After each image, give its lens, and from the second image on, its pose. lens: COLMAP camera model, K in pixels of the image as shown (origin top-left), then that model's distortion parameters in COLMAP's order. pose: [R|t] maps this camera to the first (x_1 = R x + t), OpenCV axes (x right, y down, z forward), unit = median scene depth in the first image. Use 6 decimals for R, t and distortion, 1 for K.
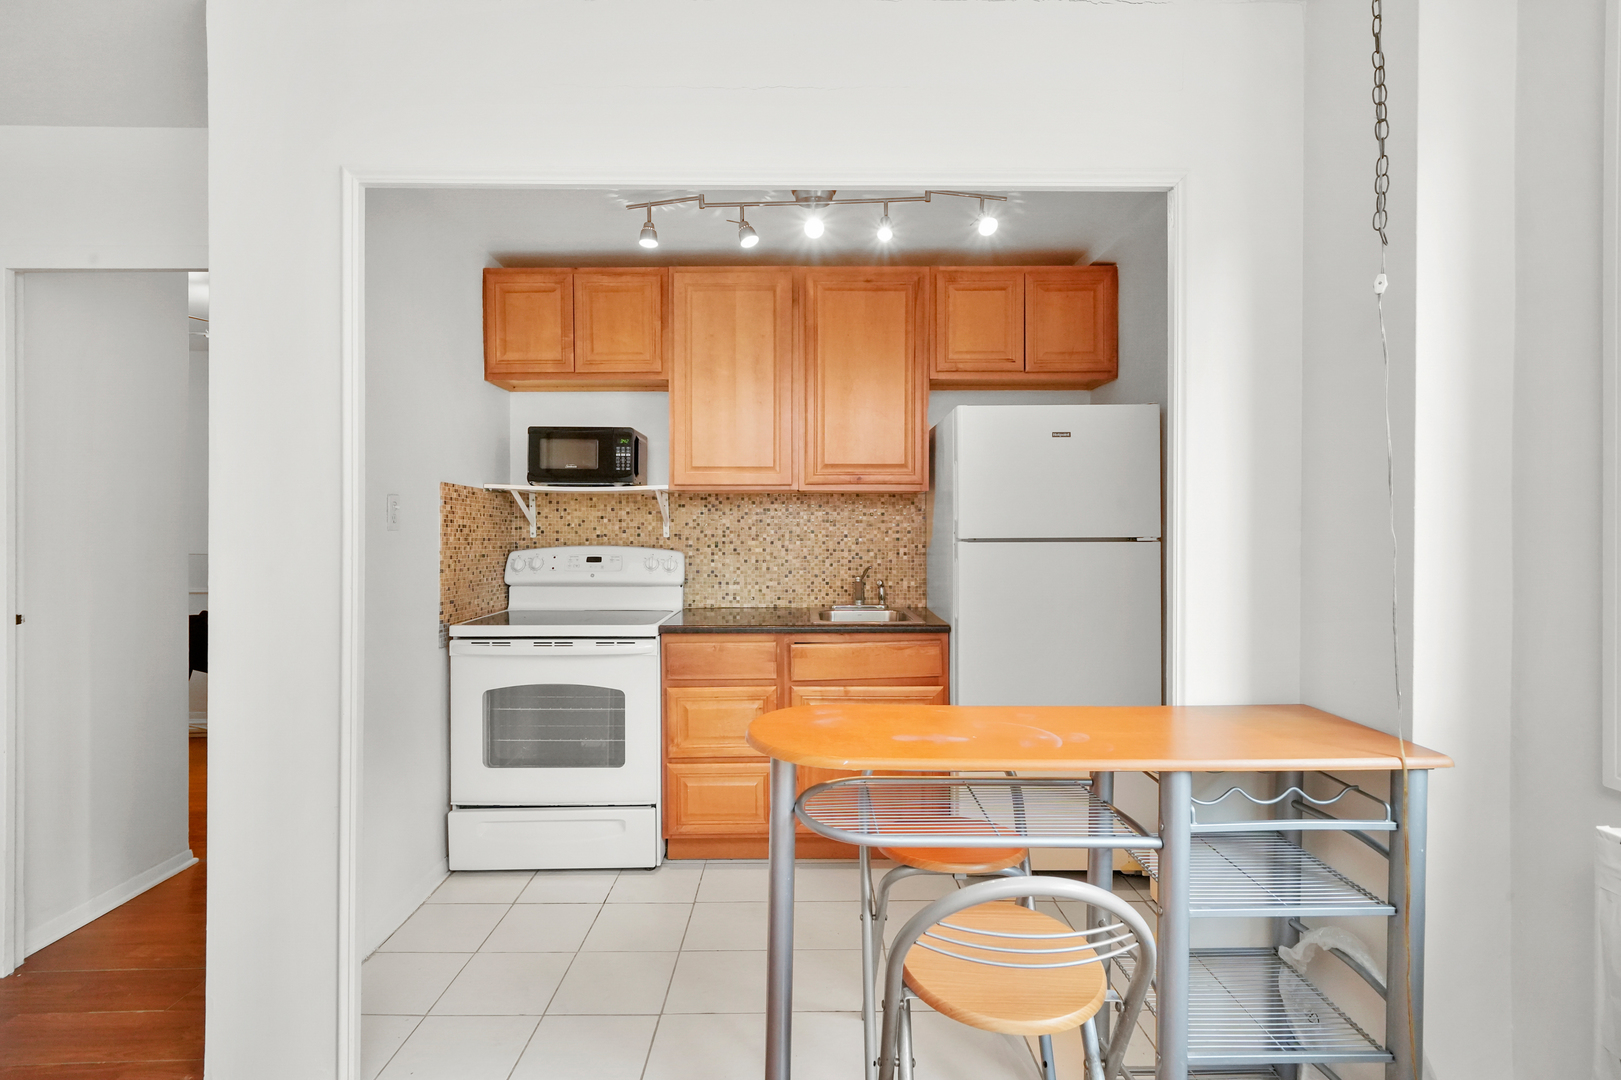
lens RADIAL K [[782.0, 0, 804.4], [0, 782.0, 528.9], [0, 0, 1]] dist [-0.000169, -0.000094]
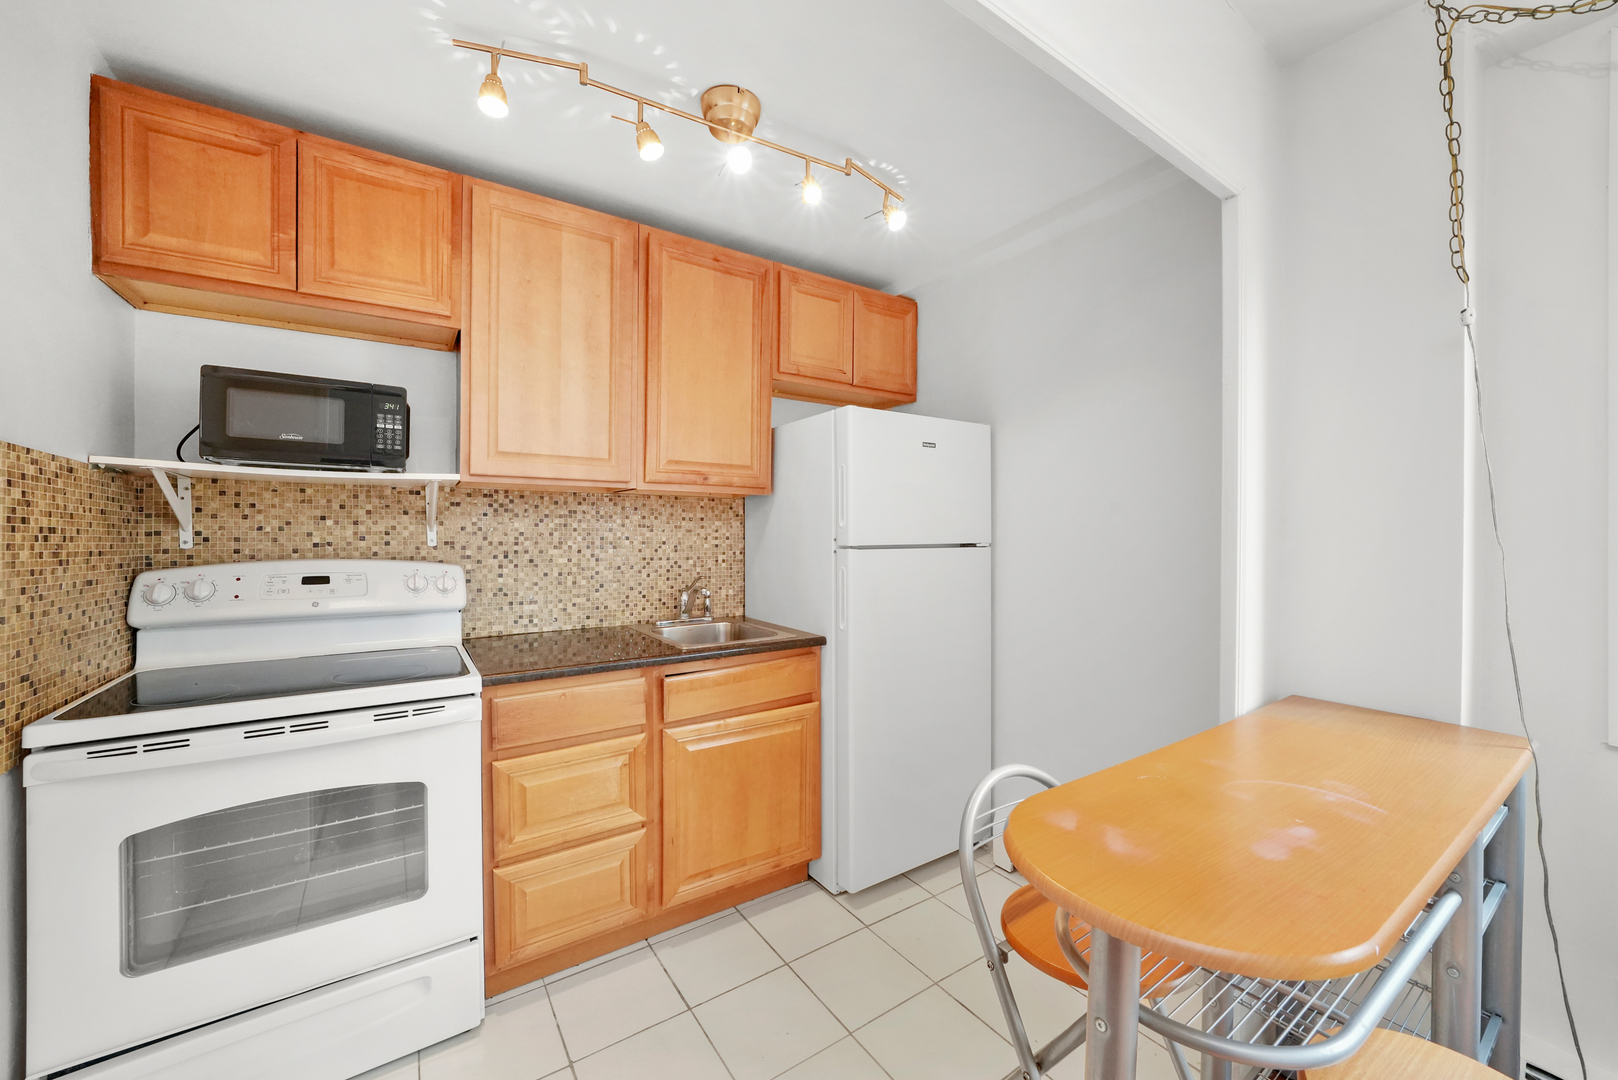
lens RADIAL K [[608.1, 0, 805.1], [0, 608.1, 534.3], [0, 0, 1]] dist [-0.019972, 0.003025]
pose [[0.831775, 0.000909, 0.555111, -0.204571], [-0.001968, 0.999997, 0.001312, -0.002036], [-0.555109, -0.002184, 0.831775, 0.334643]]
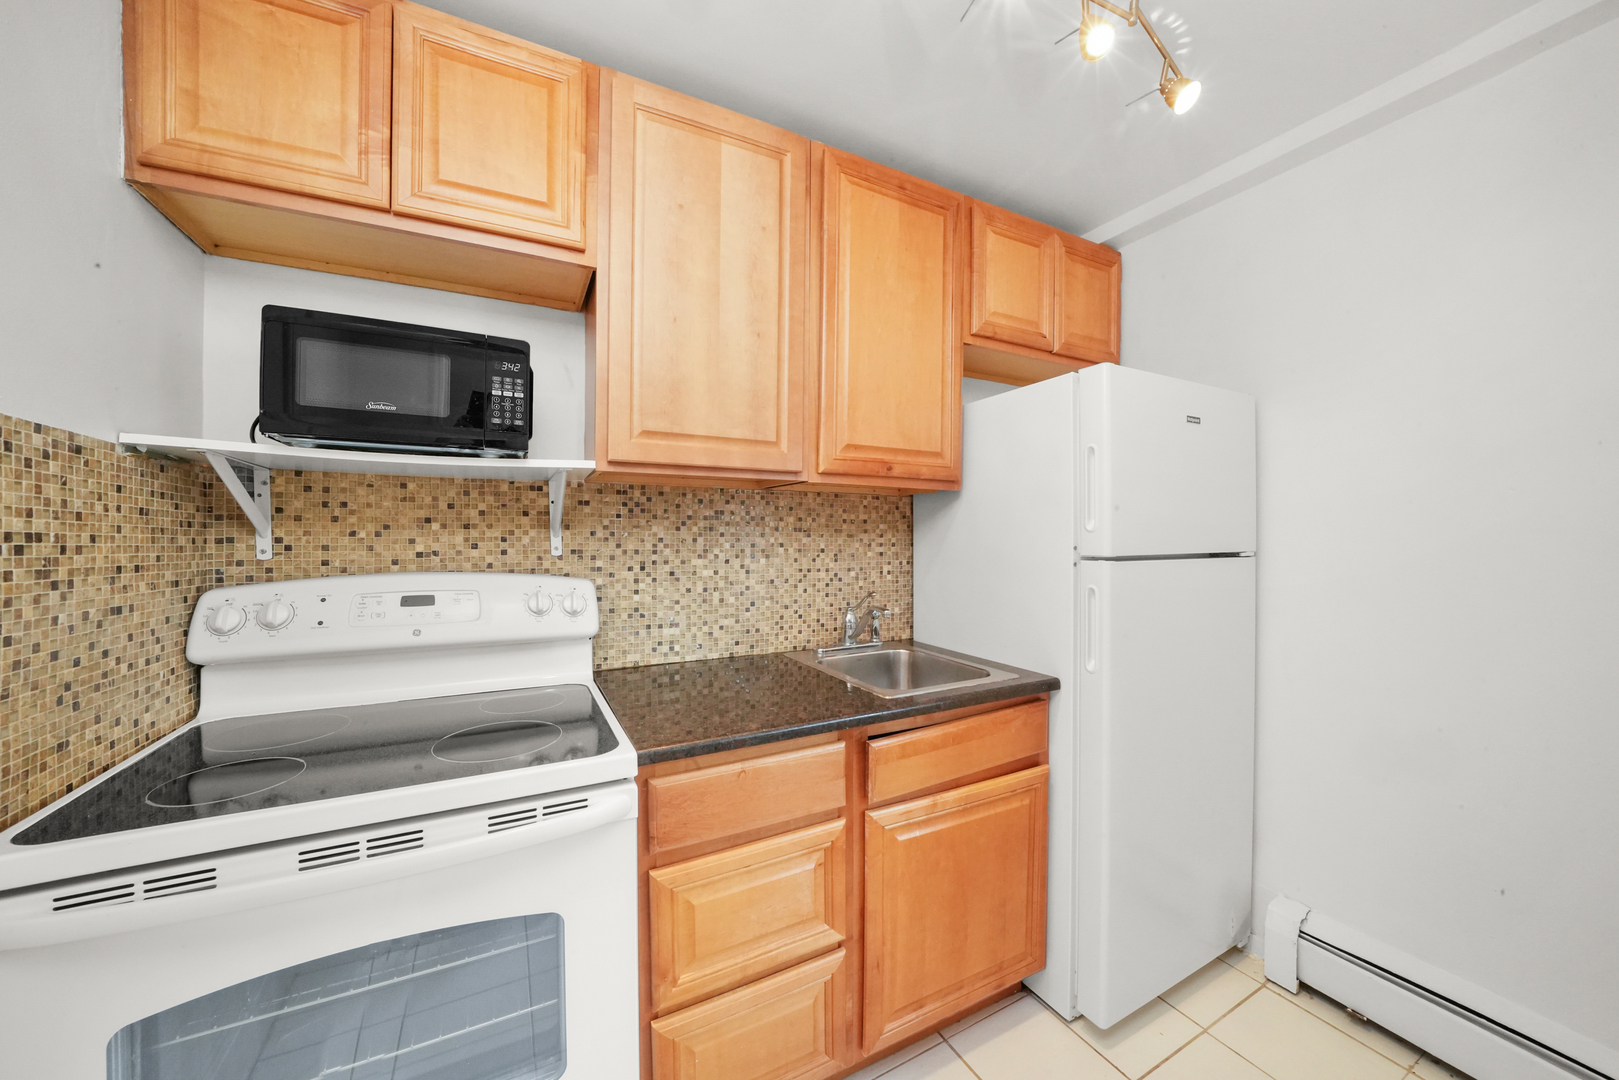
lens RADIAL K [[566.1, 0, 805.9], [0, 566.1, 538.9], [0, 0, 1]] dist [-0.025422, 0.002392]
pose [[0.886958, -0.000054, 0.461850, -0.210686], [-0.001490, 0.999994, 0.002978, -0.003528], [-0.461848, -0.003329, 0.886953, 0.547712]]
